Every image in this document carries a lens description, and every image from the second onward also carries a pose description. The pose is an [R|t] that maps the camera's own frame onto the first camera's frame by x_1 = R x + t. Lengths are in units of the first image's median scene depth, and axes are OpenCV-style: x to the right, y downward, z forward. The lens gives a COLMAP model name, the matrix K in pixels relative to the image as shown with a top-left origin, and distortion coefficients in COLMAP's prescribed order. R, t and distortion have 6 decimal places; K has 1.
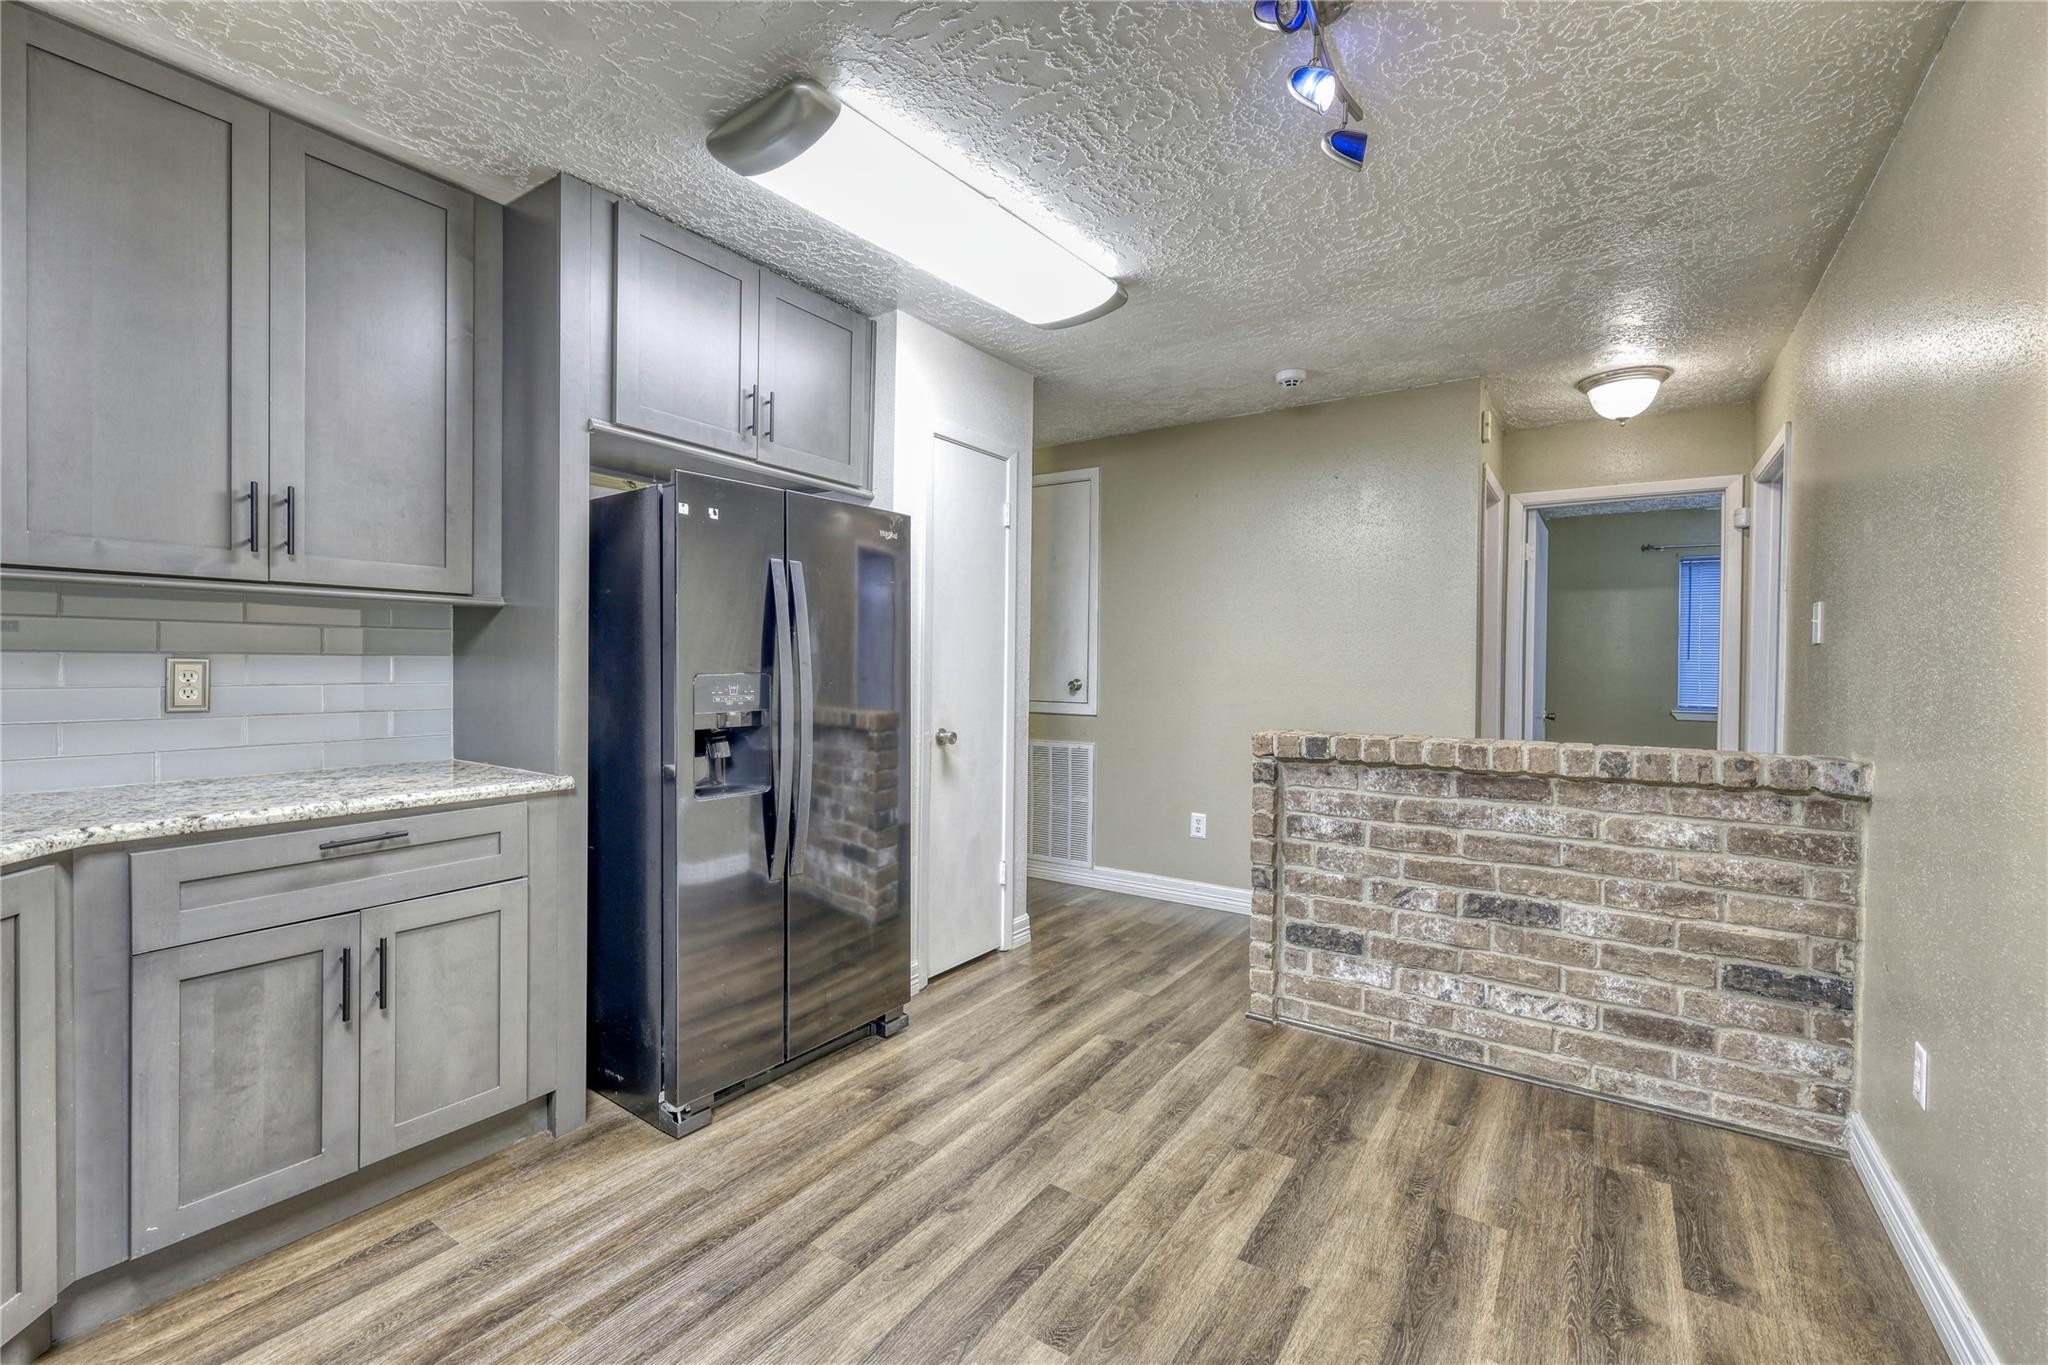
lens RADIAL K [[857.7, 0, 1025.2], [0, 857.7, 671.7], [0, 0, 1]] dist [0.000102, 0.000282]
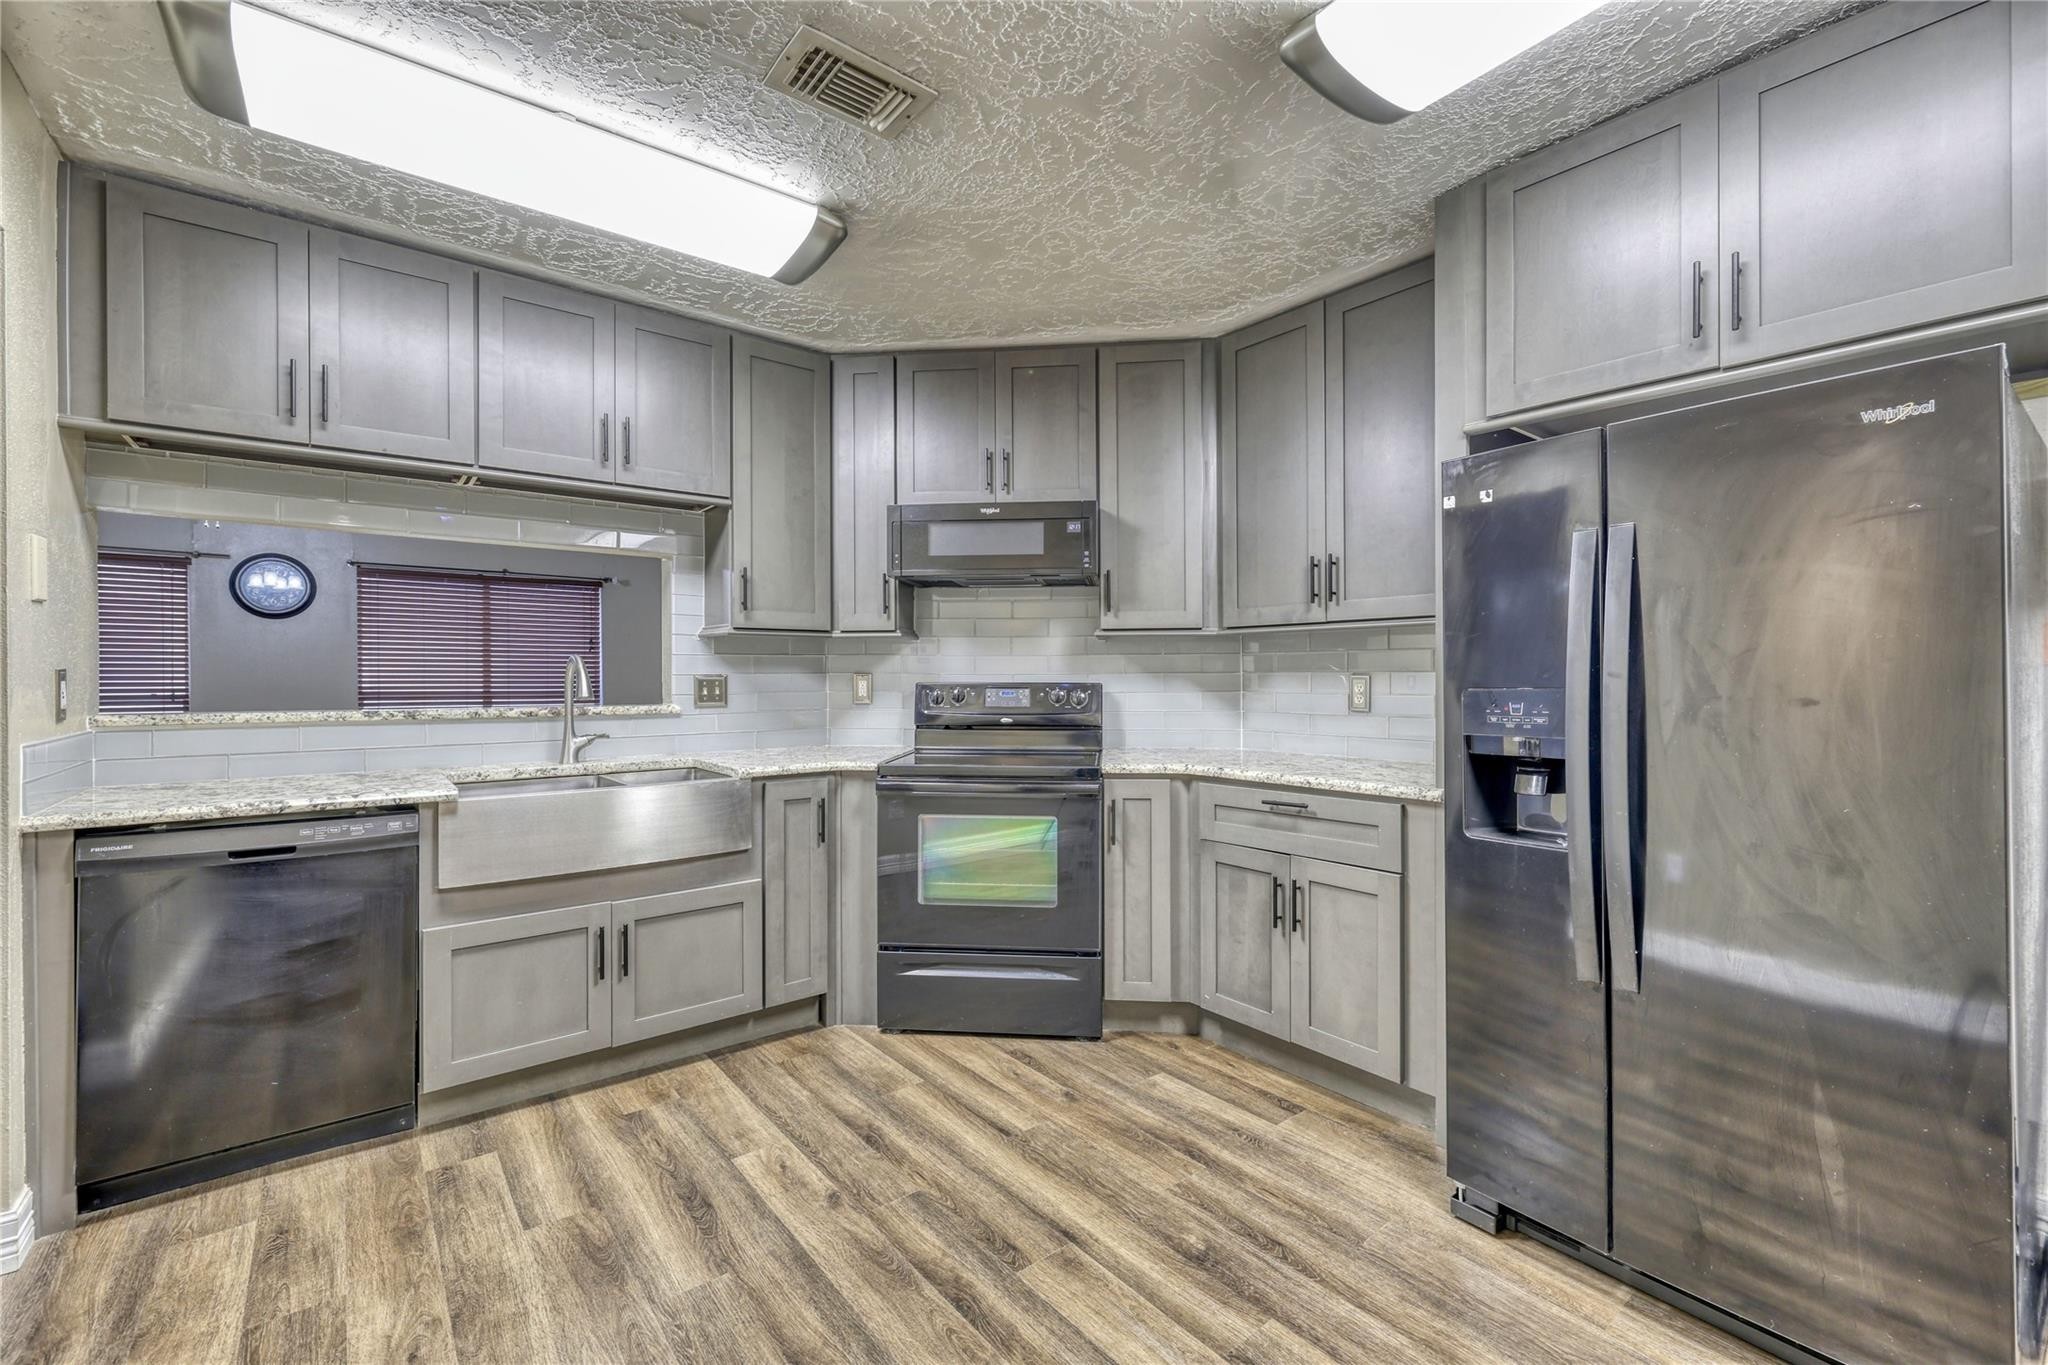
lens RADIAL K [[857.7, 0, 1025.2], [0, 857.7, 671.7], [0, 0, 1]] dist [0.000102, 0.000282]
pose [[-0.298107, -0.012852, -0.954446, 0.678099], [-0.008720, 0.999904, -0.010741, -0.001304], [0.954493, 0.005120, -0.298191, 0.989812]]
